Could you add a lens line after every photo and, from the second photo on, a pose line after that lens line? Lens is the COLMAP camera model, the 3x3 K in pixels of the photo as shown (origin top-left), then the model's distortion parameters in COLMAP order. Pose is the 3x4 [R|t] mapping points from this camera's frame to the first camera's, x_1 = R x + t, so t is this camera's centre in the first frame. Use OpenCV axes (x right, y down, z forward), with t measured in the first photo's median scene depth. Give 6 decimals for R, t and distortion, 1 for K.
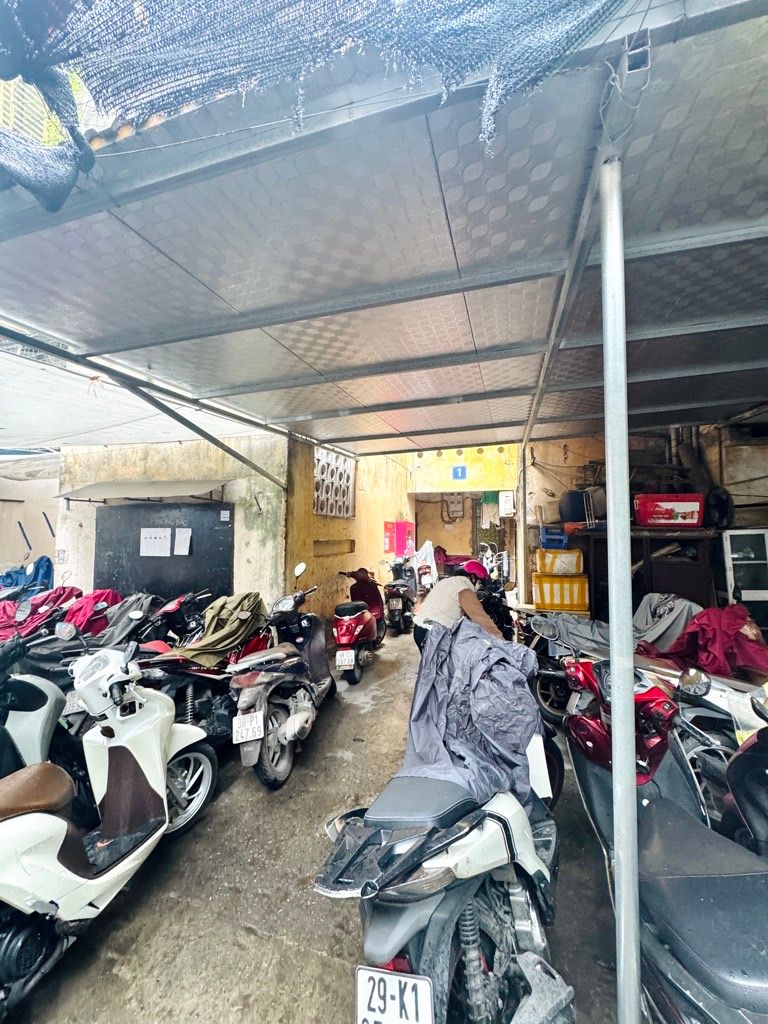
lens RADIAL K [[412.1, 0, 385.2], [0, 412.1, 513.0], [0, 0, 1]] dist [-0.001077, 0.000599]
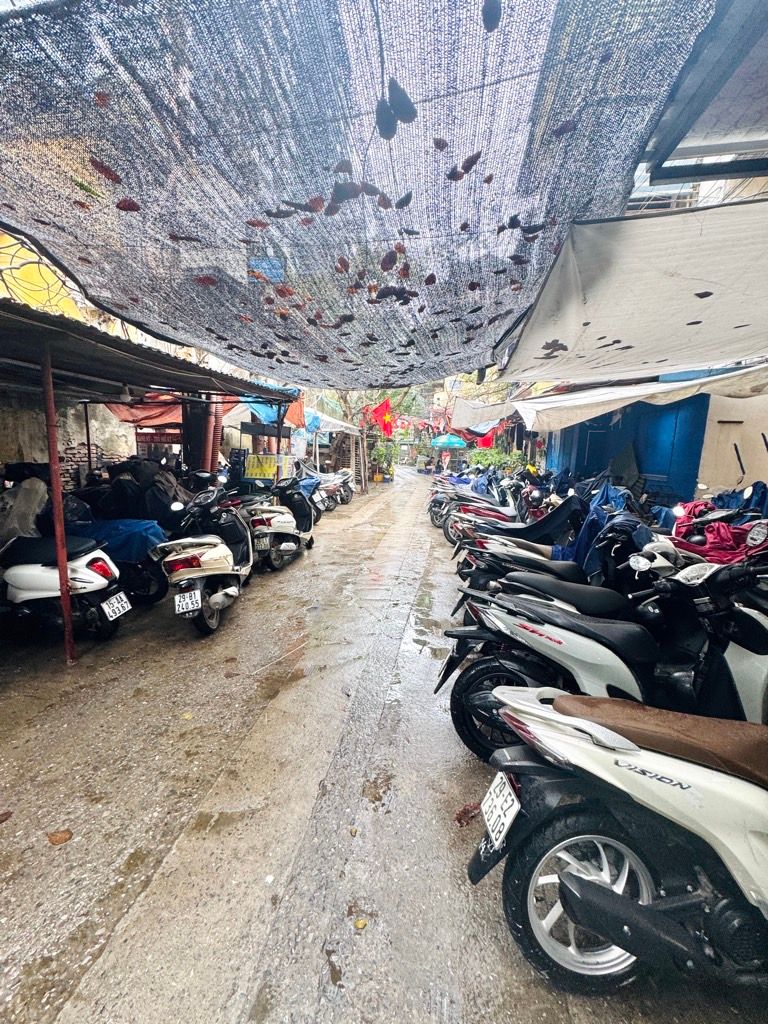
lens RADIAL K [[412.1, 0, 386.1], [0, 412.1, 512.2], [0, 0, 1]] dist [-0.001077, 0.000599]
pose [[0.160823, 0.148053, -0.975816, -0.094753], [0.020125, 0.987988, 0.153217, 0.023947], [0.986778, -0.044279, 0.155912, 0.062810]]
